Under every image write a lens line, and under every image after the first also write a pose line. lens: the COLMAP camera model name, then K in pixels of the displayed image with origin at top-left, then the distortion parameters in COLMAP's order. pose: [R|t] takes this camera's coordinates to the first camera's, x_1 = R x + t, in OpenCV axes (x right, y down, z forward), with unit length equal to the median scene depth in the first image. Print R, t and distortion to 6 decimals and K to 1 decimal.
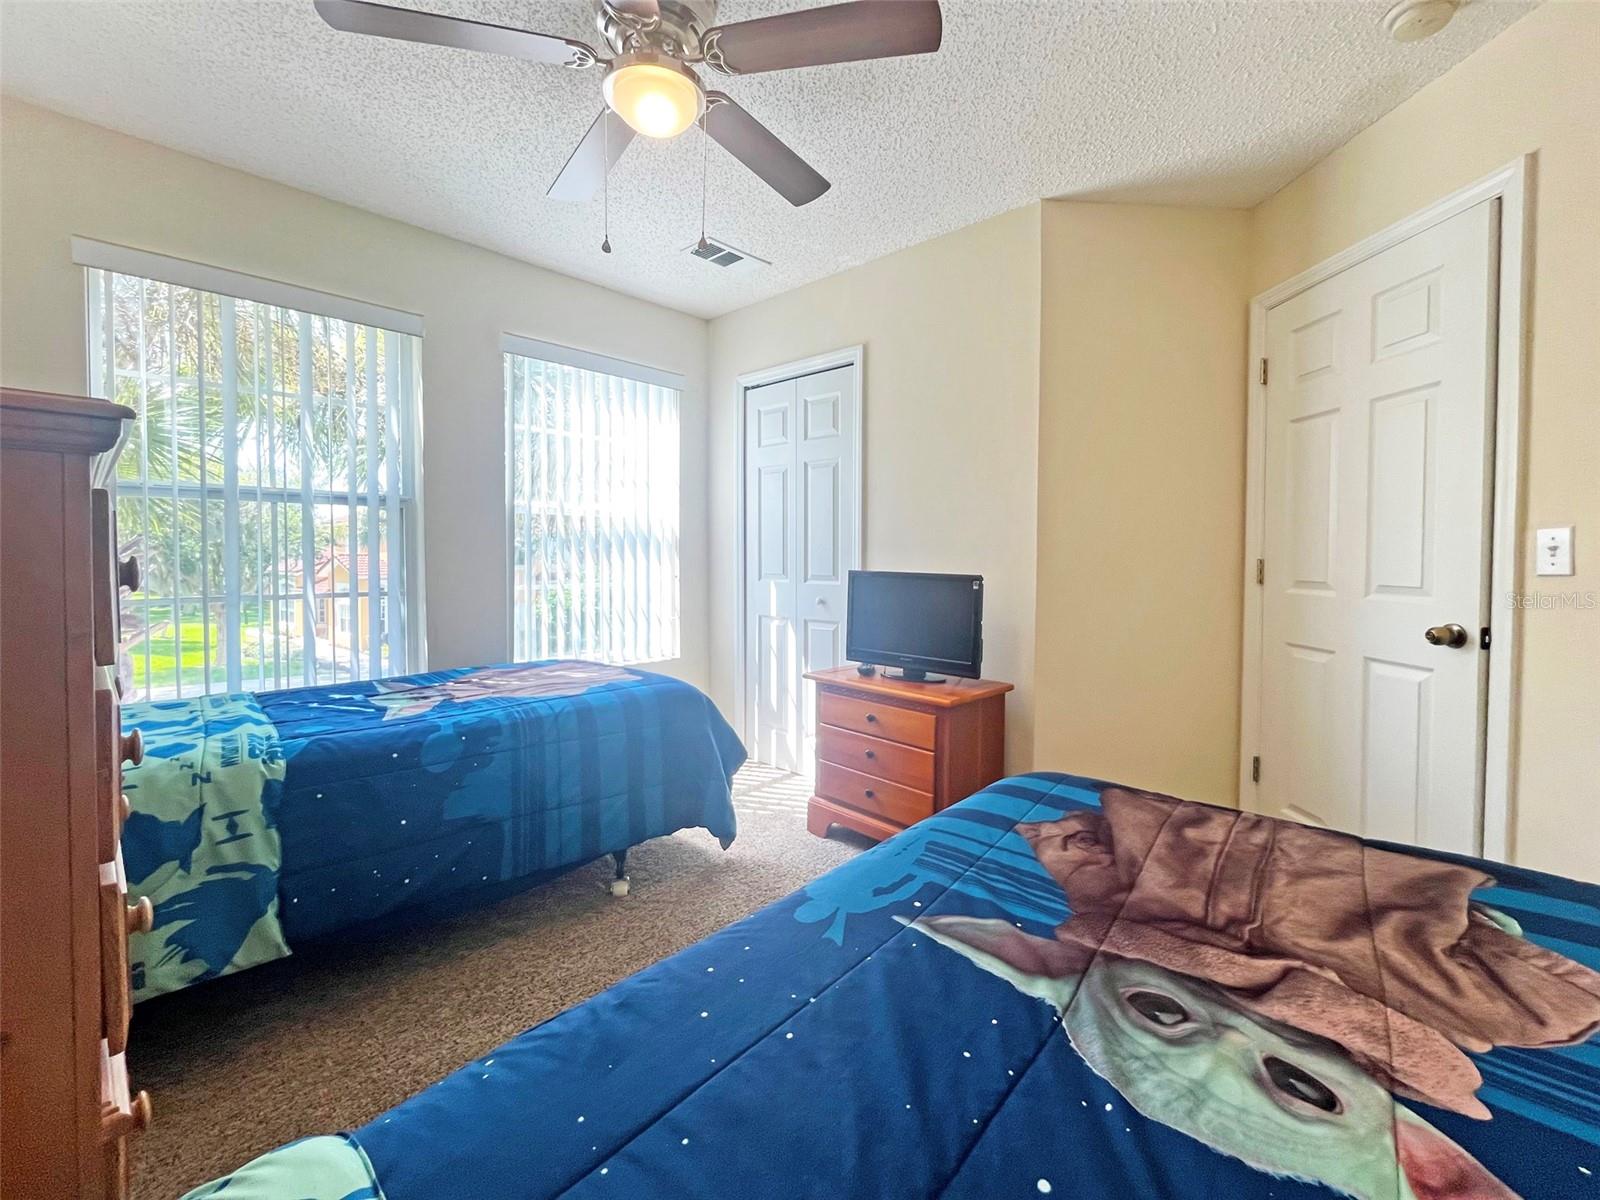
lens RADIAL K [[640.0, 0, 793.8], [0, 640.0, 570.1], [0, 0, 1]] dist [-0.047029, 0.010224]
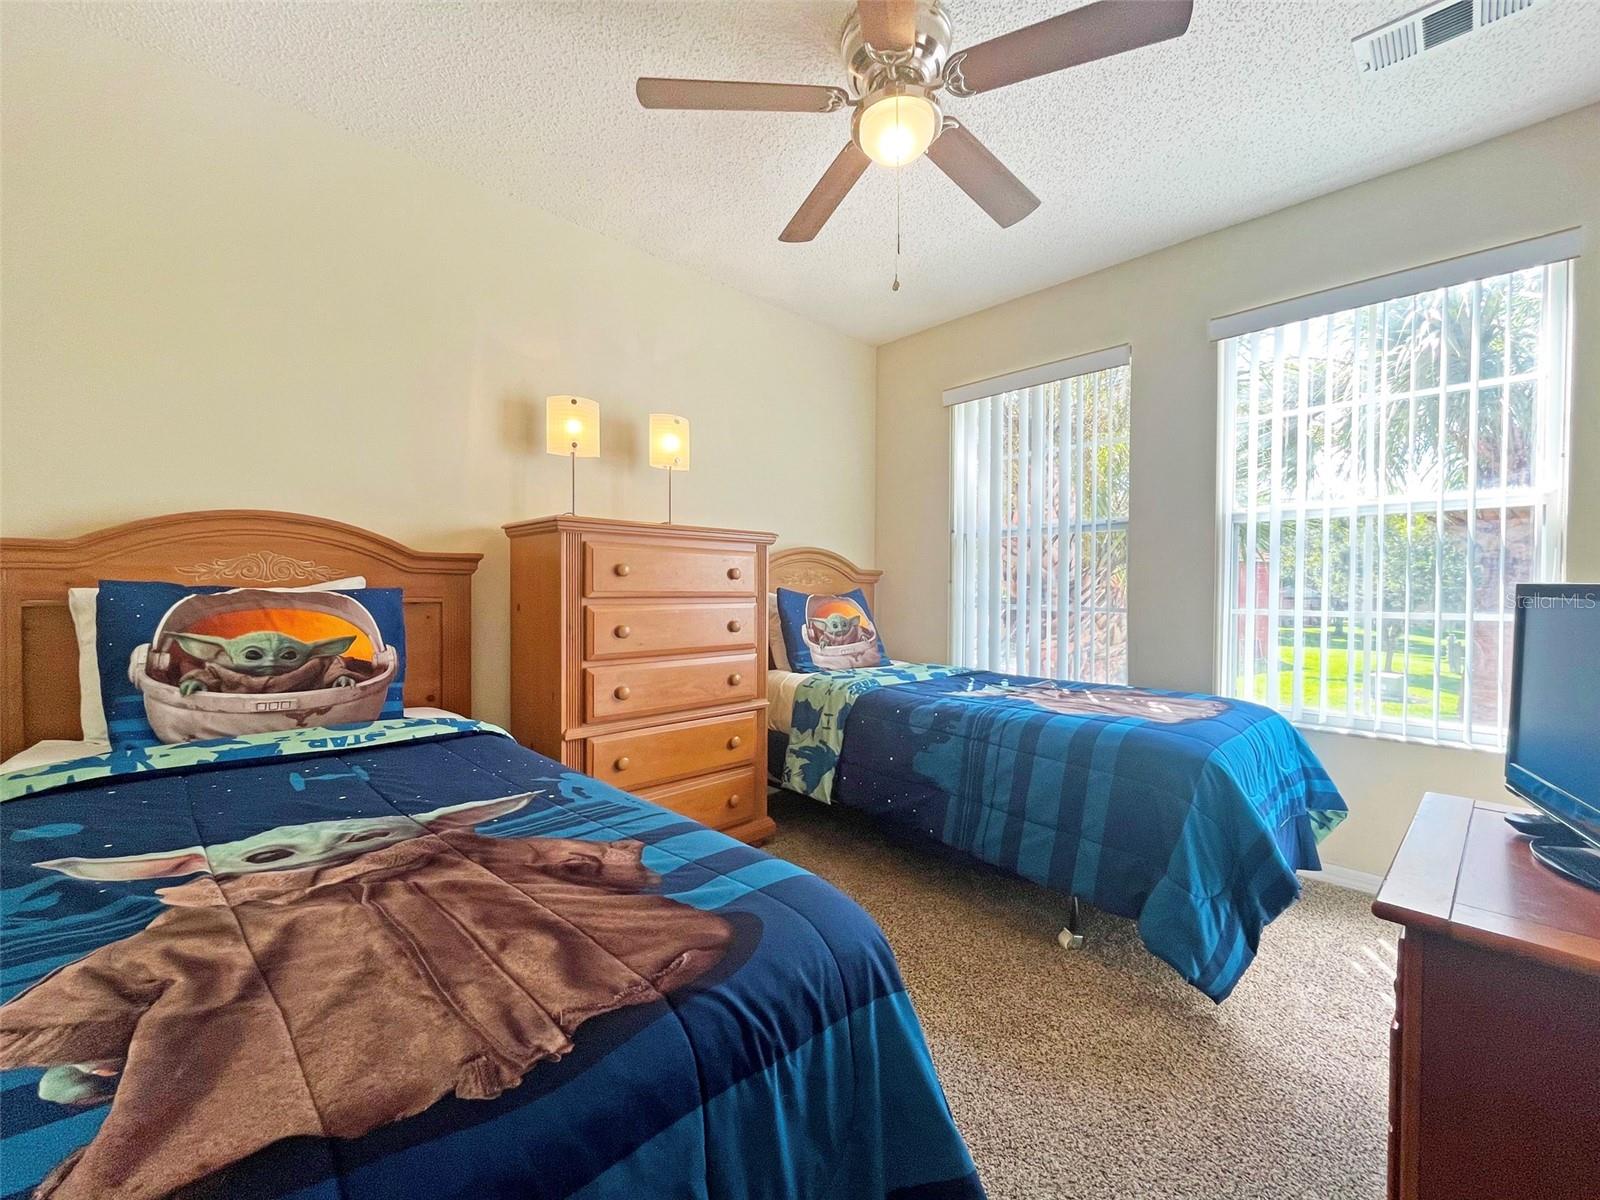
lens RADIAL K [[654.4, 0, 800.0], [0, 654.4, 600.0], [0, 0, 1]] dist [-0.004983, 0.000063]
pose [[-0.036910, 0.017219, -0.999170, 1.547382], [-0.028727, 0.999420, 0.018285, 0.043398], [0.998906, 0.029378, -0.036394, 1.517150]]
